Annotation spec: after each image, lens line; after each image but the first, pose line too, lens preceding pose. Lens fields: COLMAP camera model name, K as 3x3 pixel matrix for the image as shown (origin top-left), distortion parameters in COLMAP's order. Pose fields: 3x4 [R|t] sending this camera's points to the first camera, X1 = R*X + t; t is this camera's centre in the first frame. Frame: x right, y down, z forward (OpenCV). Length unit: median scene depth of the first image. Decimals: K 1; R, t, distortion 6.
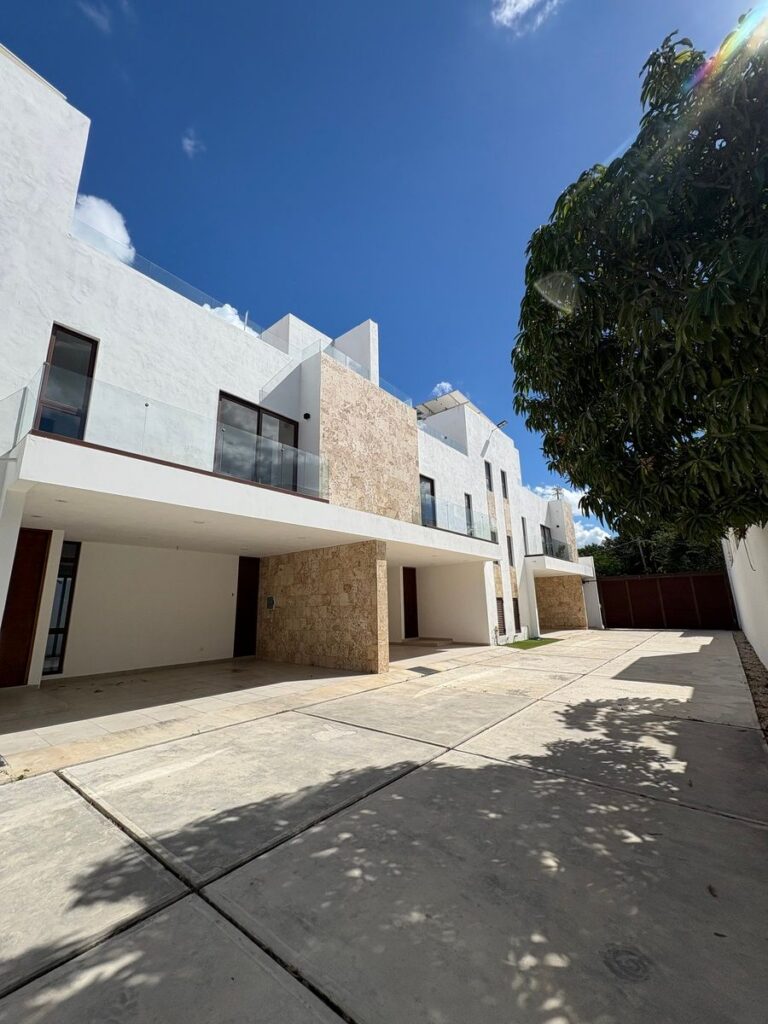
lens RADIAL K [[406.4, 0, 384.0], [0, 406.4, 512.0], [0, 0, 1]] dist [-0.000628, 0.000274]
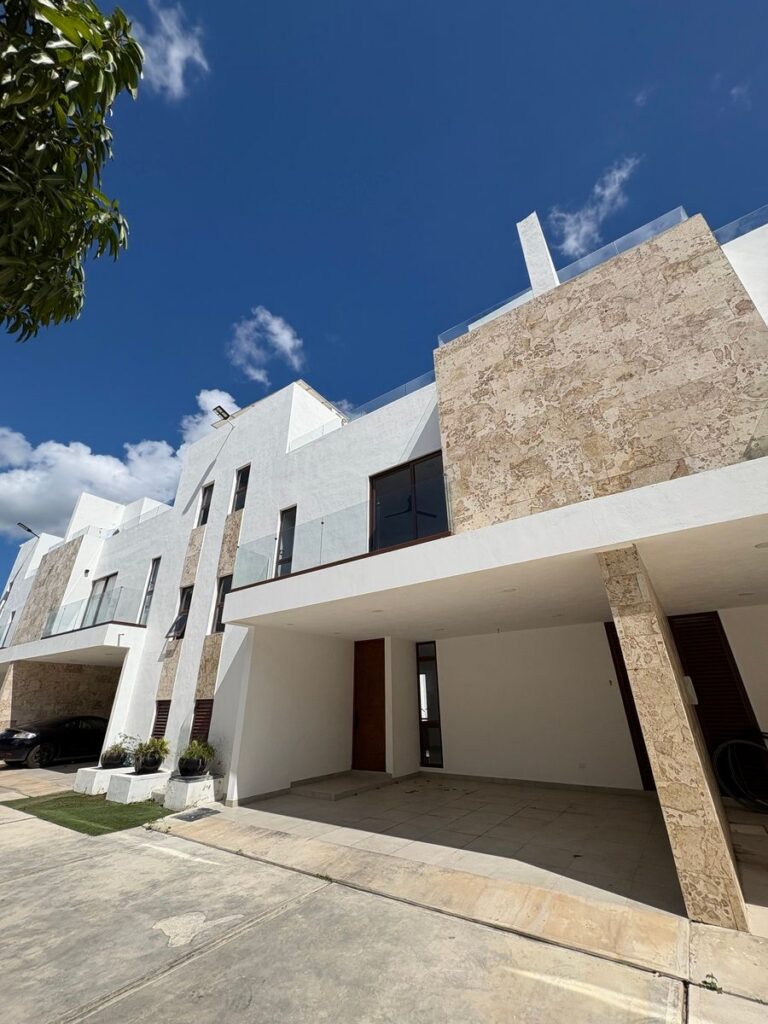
lens RADIAL K [[407.6, 0, 384.0], [0, 407.6, 512.0], [0, 0, 1]] dist [0.000629, -0.000285]
pose [[0.068358, -0.409968, -0.909535, 0.422645], [0.234773, 0.892676, -0.384724, 0.155479], [0.969644, -0.187235, 0.157270, 0.739808]]
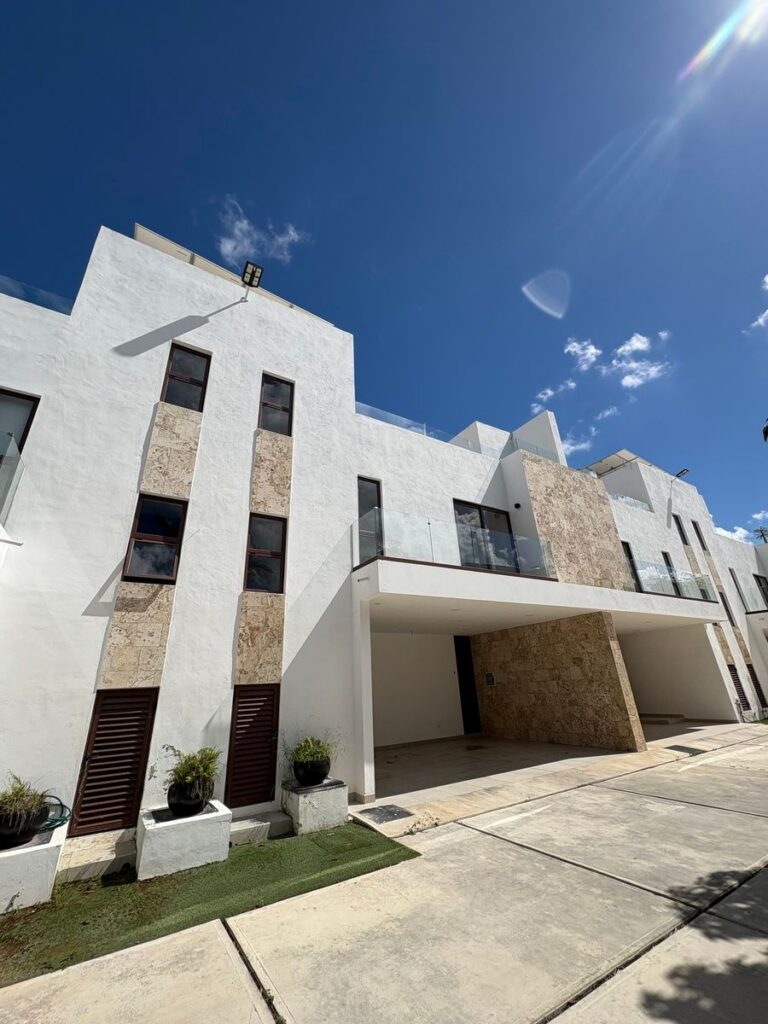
lens RADIAL K [[406.4, 0, 384.0], [0, 406.4, 512.0], [0, 0, 1]] dist [-0.000628, 0.000274]
pose [[0.946398, -0.150613, -0.285738, -0.220451], [0.100532, 0.978043, -0.182554, -0.048124], [0.306959, 0.144043, 0.940759, -0.185246]]
